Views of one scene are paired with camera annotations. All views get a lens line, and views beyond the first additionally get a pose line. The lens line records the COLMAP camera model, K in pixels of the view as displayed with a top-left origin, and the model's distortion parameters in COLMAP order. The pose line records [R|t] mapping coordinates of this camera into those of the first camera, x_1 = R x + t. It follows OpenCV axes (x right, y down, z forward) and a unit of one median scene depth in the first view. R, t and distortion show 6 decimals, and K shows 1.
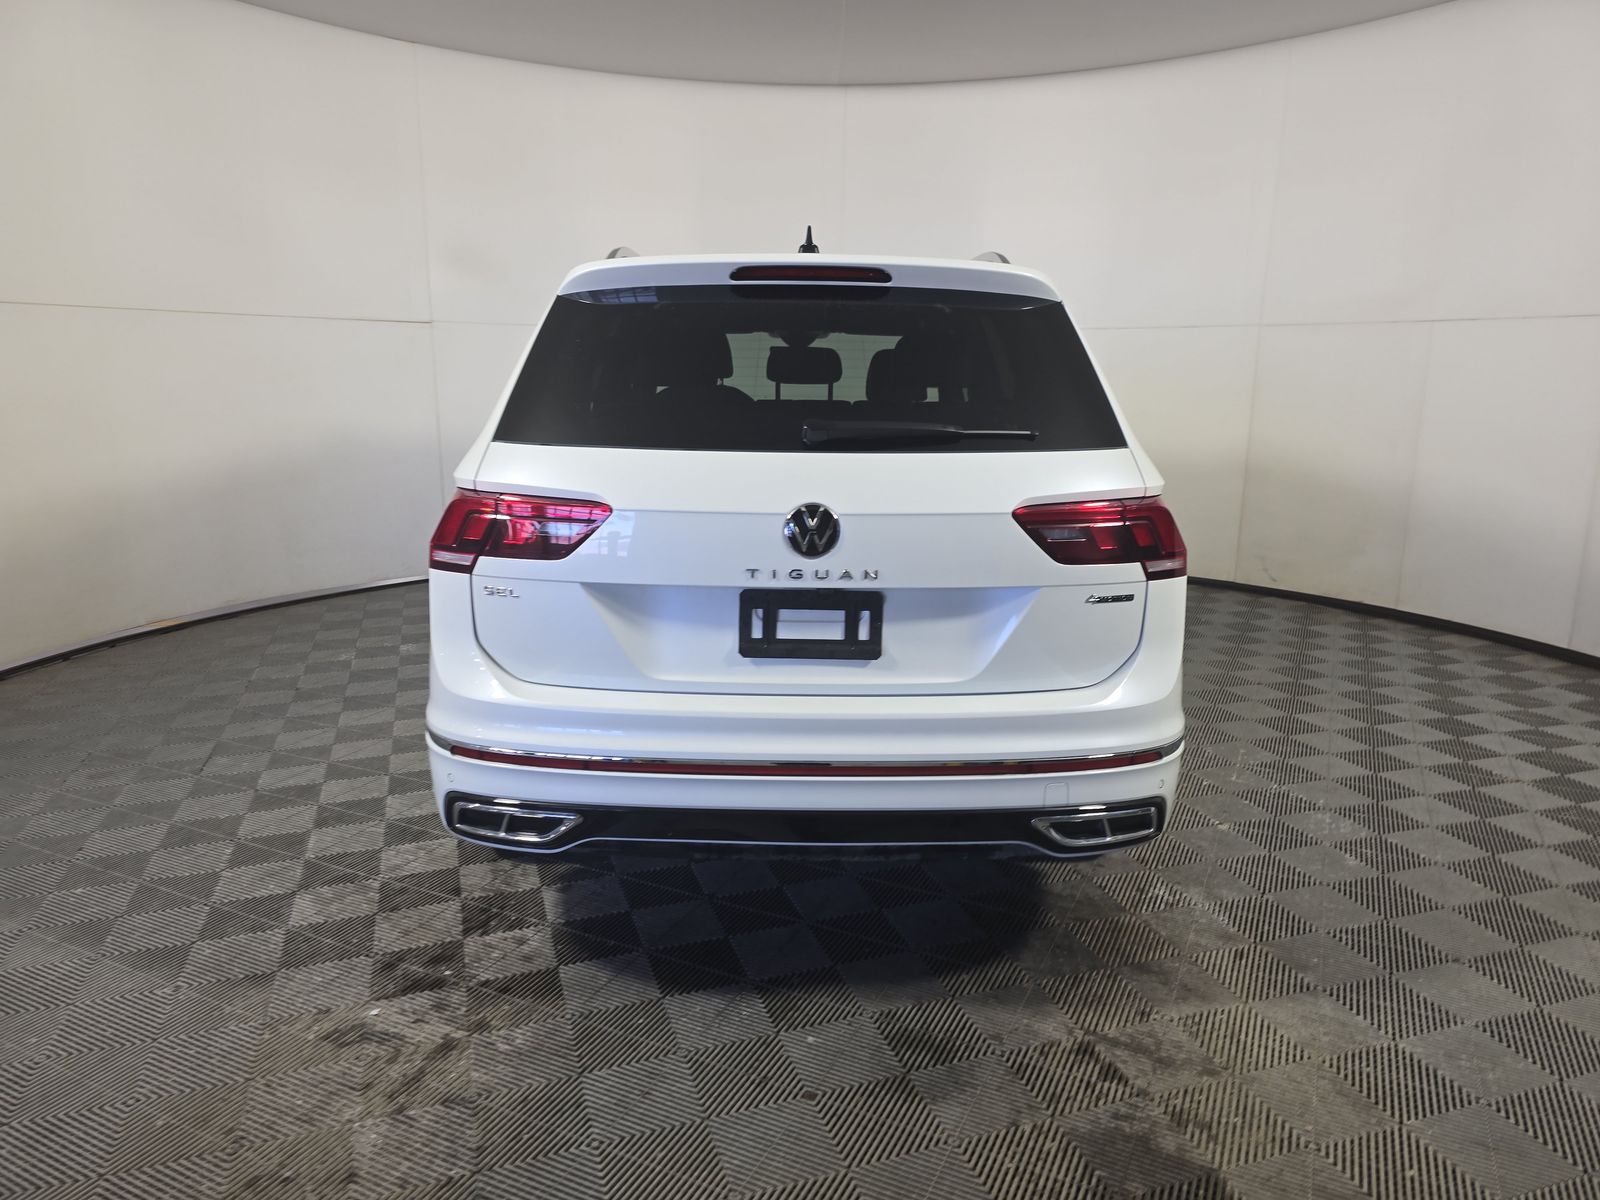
lens RADIAL K [[1095.5, 0, 806.7], [0, 1095.5, 597.8], [0, 0, 1]] dist [-0.004066, -0.002562]
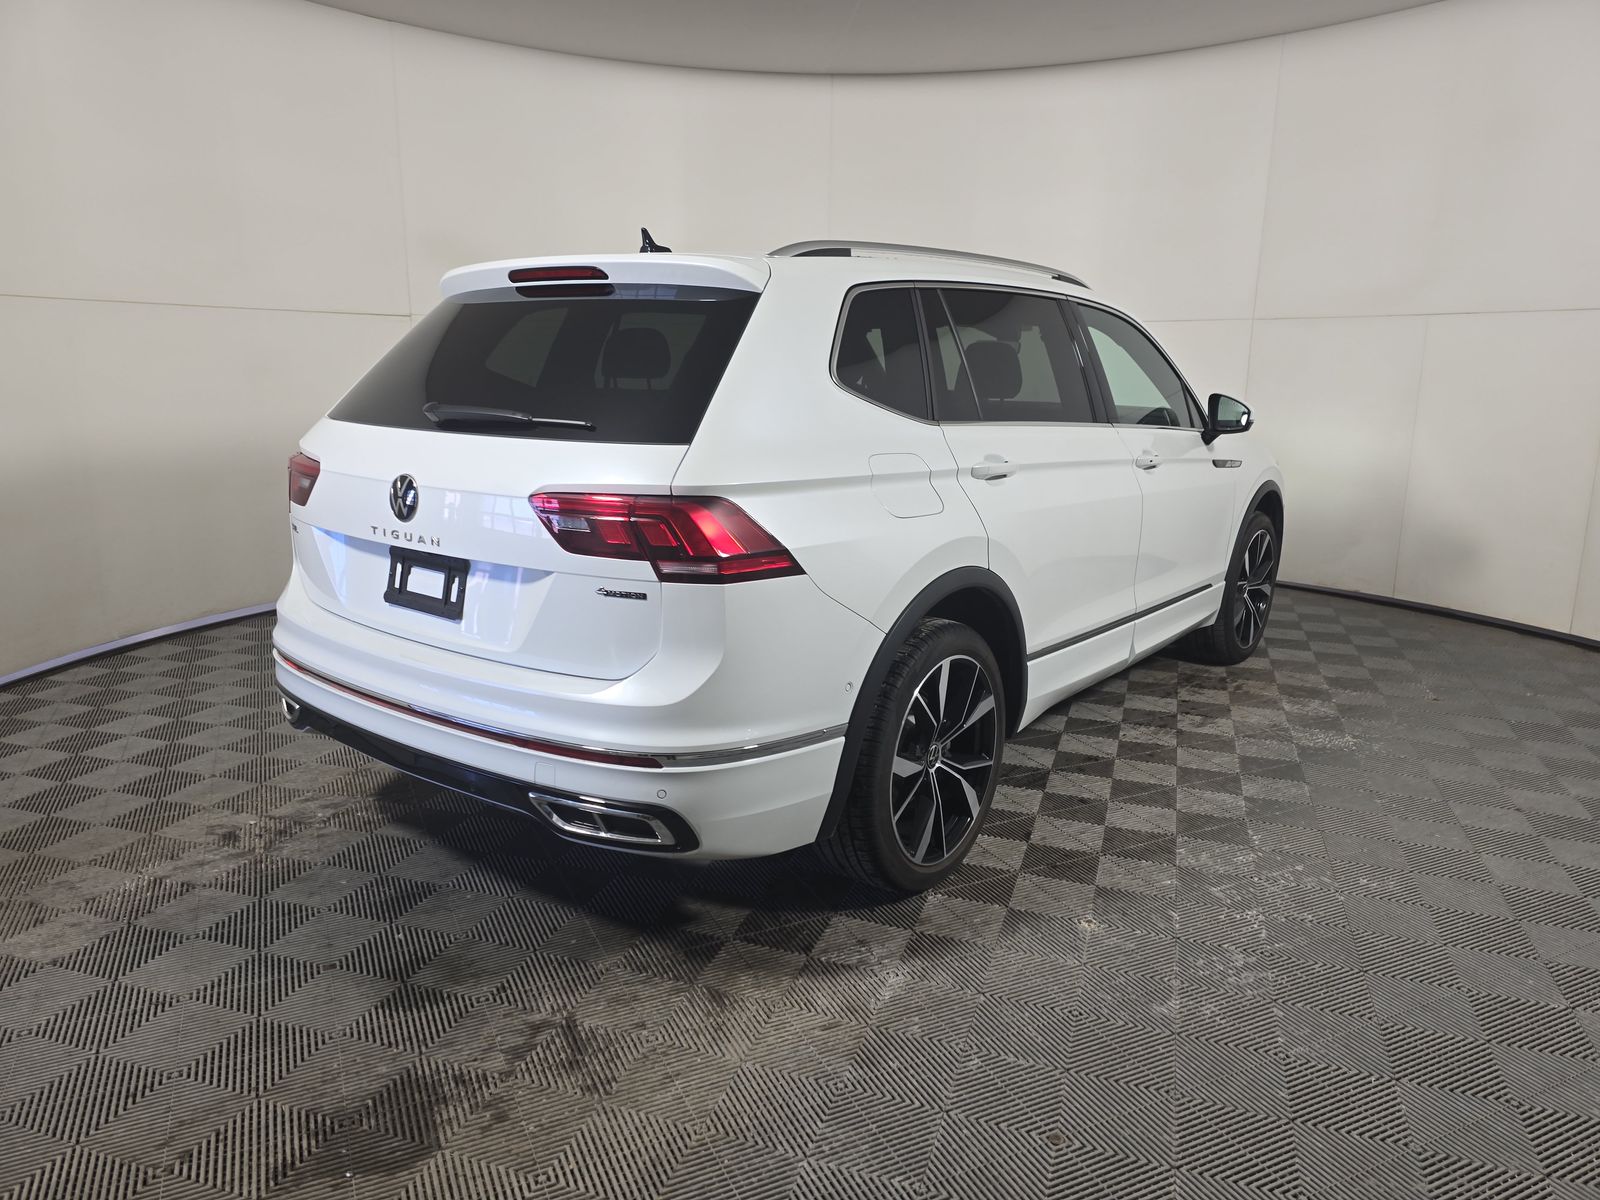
lens RADIAL K [[1095.5, 0, 806.7], [0, 1095.5, 597.8], [0, 0, 1]] dist [-0.004066, -0.002562]
pose [[0.780530, 0.134892, -0.610391, 1.025622], [-0.130388, 0.990095, 0.052071, -0.070177], [0.611369, 0.038945, 0.790387, 0.324997]]
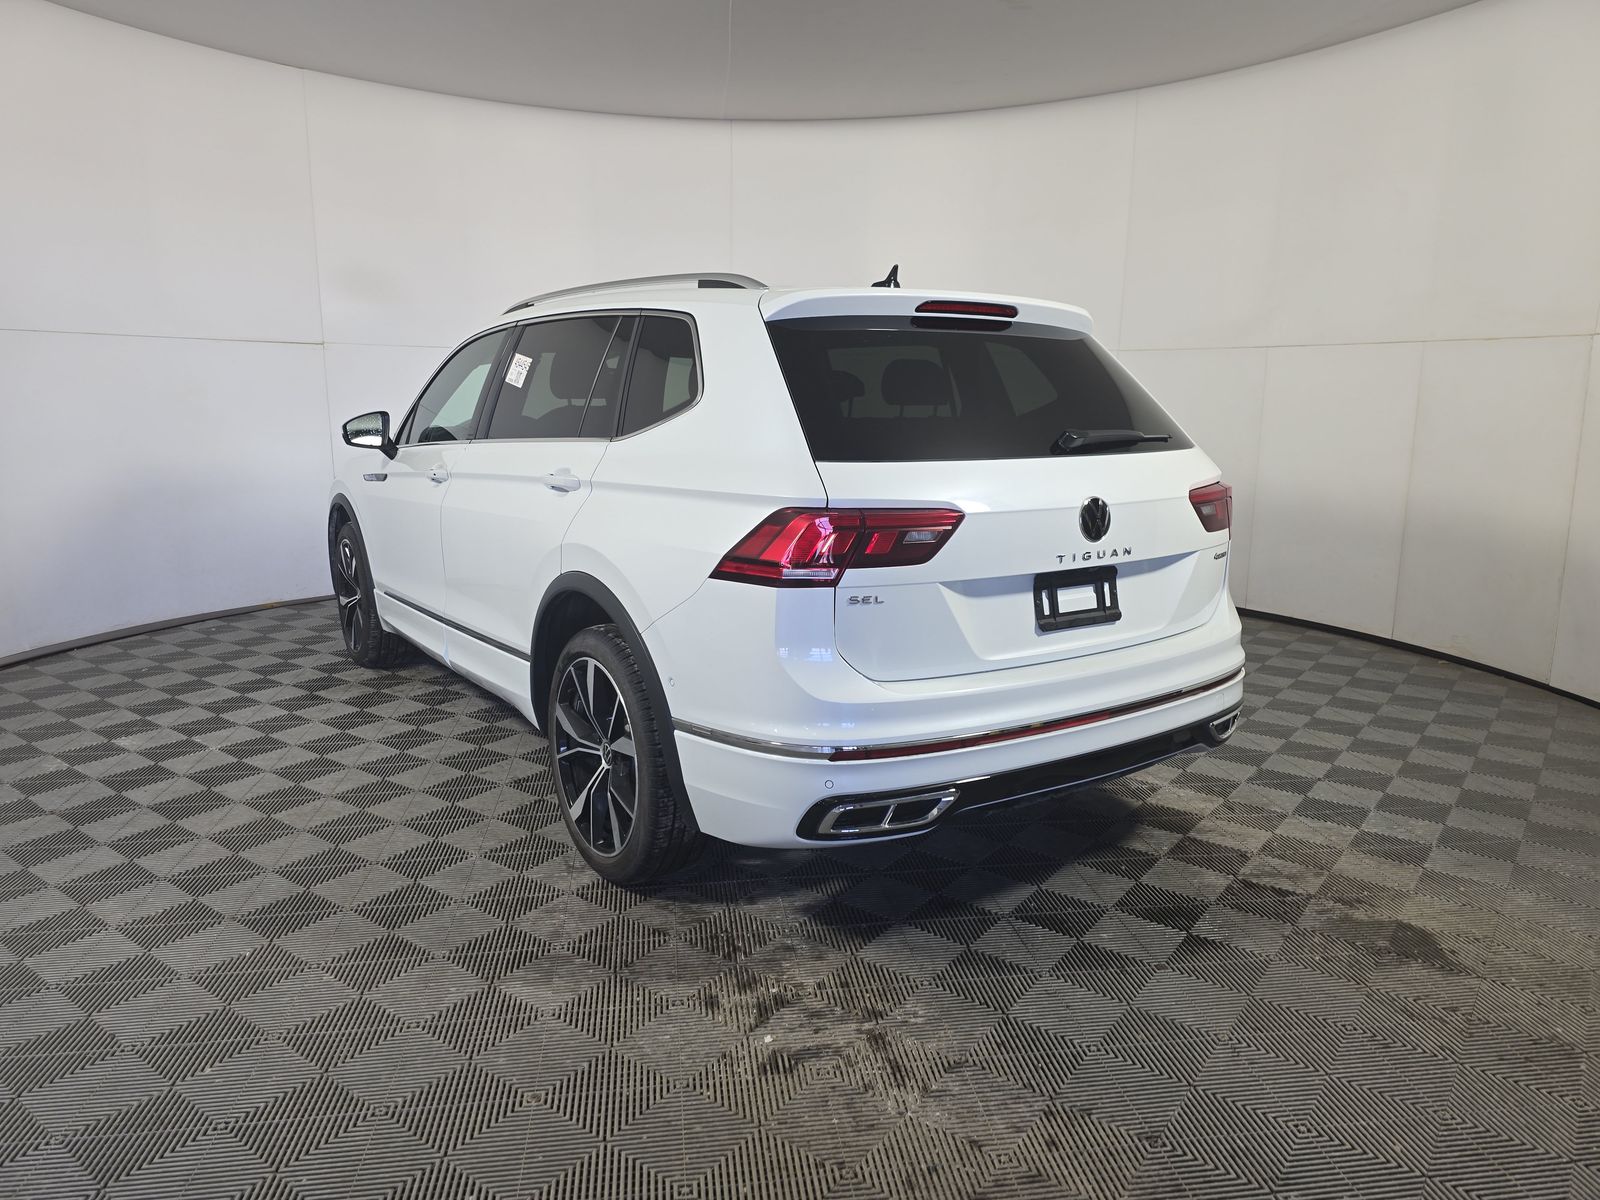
lens RADIAL K [[1095.5, 0, 806.7], [0, 1095.5, 597.8], [0, 0, 1]] dist [-0.004066, -0.002562]
pose [[0.832471, -0.112231, 0.542583, -0.905844], [0.121426, 0.992419, 0.018977, -0.034926], [-0.540600, 0.050086, 0.839788, 0.135126]]
